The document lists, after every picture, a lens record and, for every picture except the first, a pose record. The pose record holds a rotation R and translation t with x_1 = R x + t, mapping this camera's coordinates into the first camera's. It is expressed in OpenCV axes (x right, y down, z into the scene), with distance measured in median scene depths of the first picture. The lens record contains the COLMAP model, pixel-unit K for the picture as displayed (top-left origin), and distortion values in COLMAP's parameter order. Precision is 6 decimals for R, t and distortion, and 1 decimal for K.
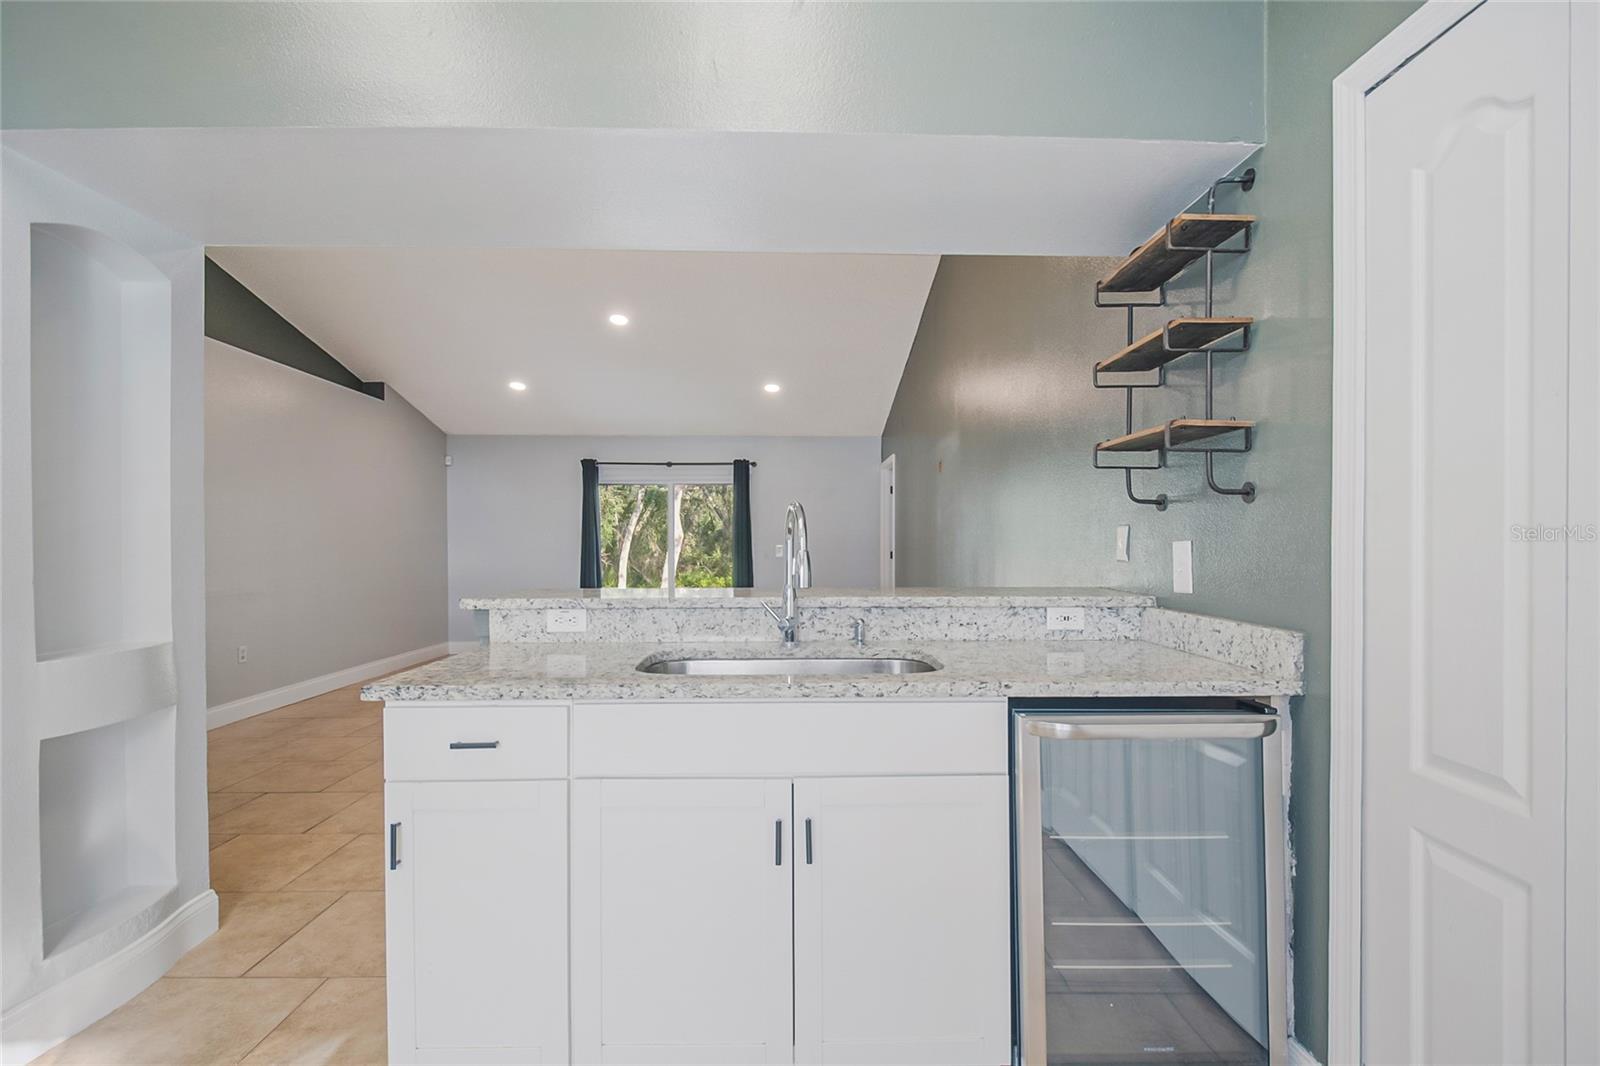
lens RADIAL K [[700.1, 0, 803.4], [0, 700.1, 551.8], [0, 0, 1]] dist [0.011070, -0.012694]
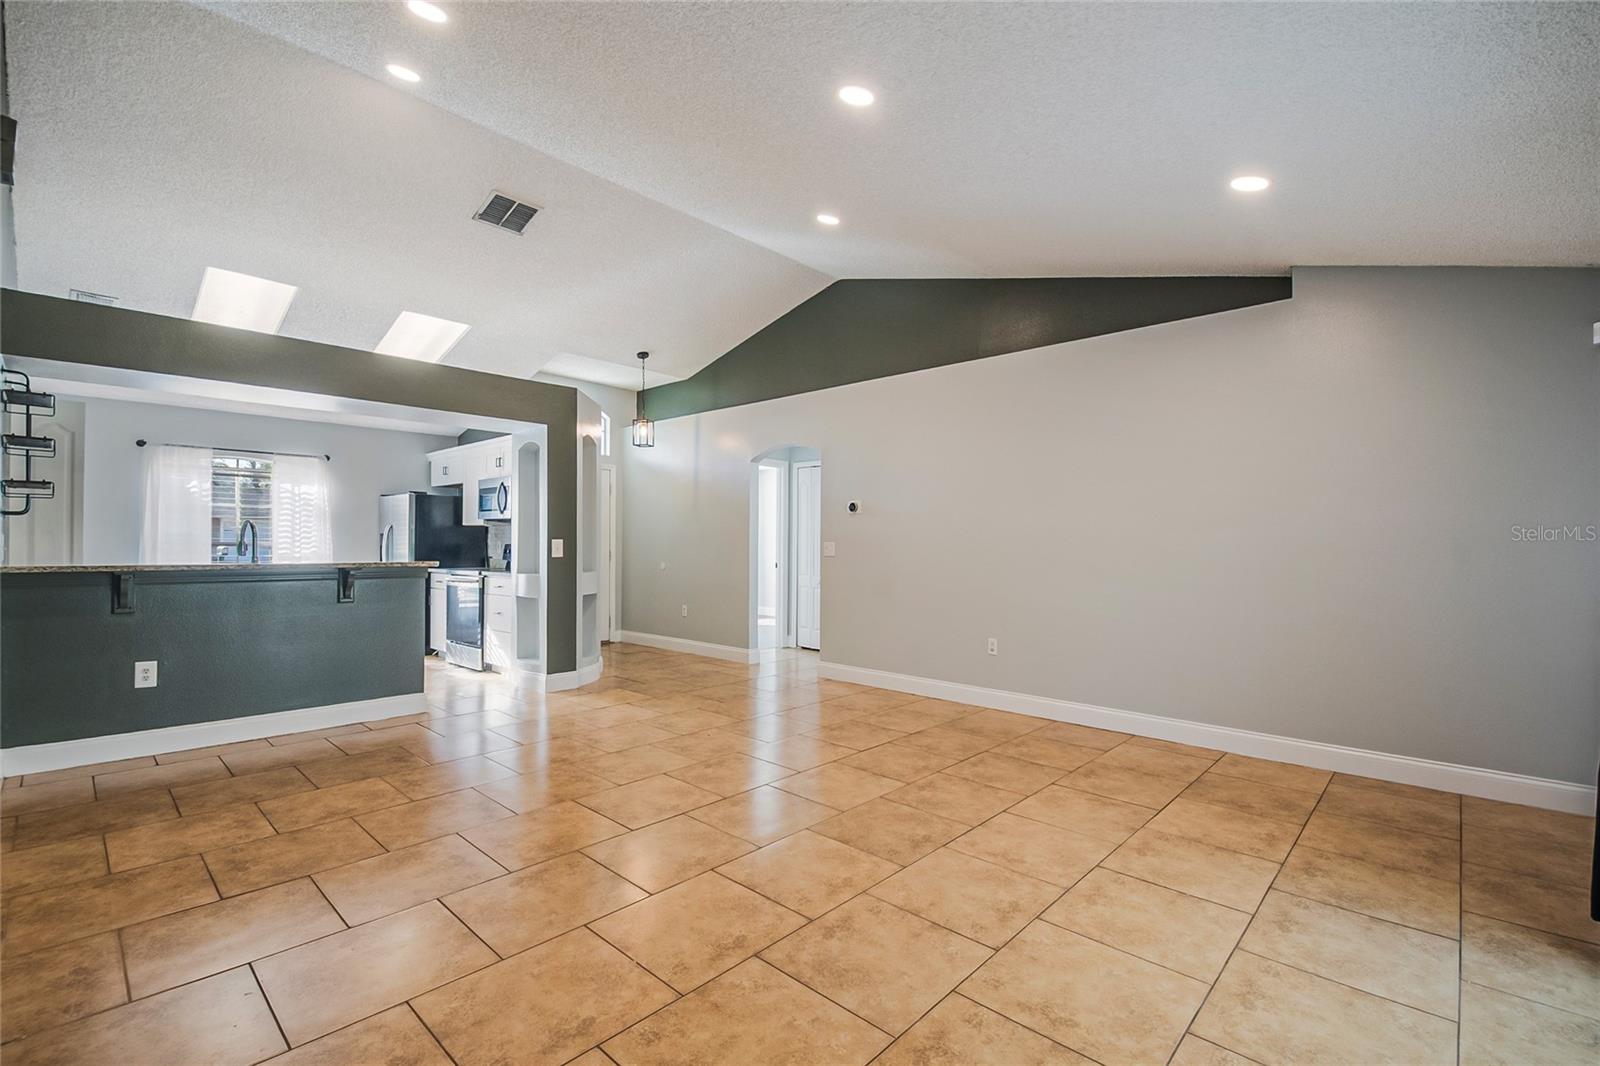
lens RADIAL K [[700.1, 0, 813.0], [0, 700.1, 545.1], [0, 0, 1]] dist [0.011070, -0.012694]
pose [[-0.693954, -0.004234, -0.720007, 0.319950], [-0.013991, 0.999873, 0.007606, -0.024068], [0.719884, 0.015352, -0.693925, 3.512251]]
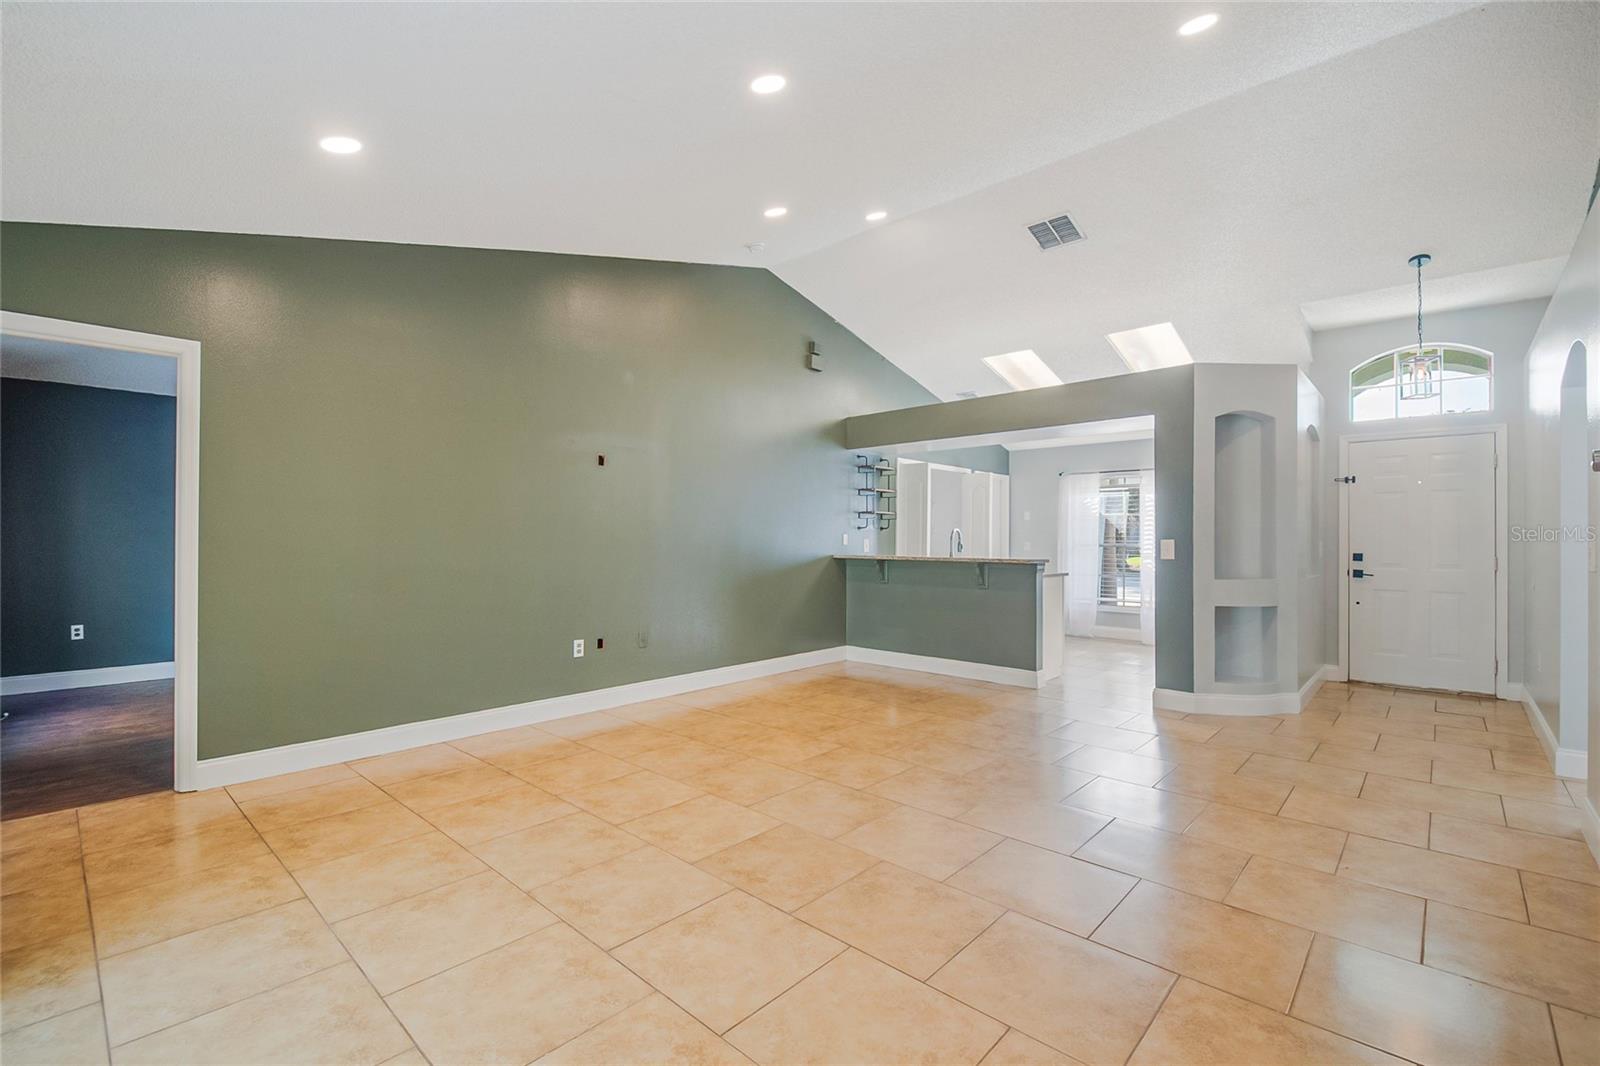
lens RADIAL K [[700.1, 0, 808.7], [0, 700.1, 530.9], [0, 0, 1]] dist [0.011070, -0.012694]
pose [[-0.723613, 0.004965, 0.690188, -1.649353], [0.000249, 0.999976, -0.006933, -0.023071], [-0.690206, -0.004845, -0.723597, 3.527986]]
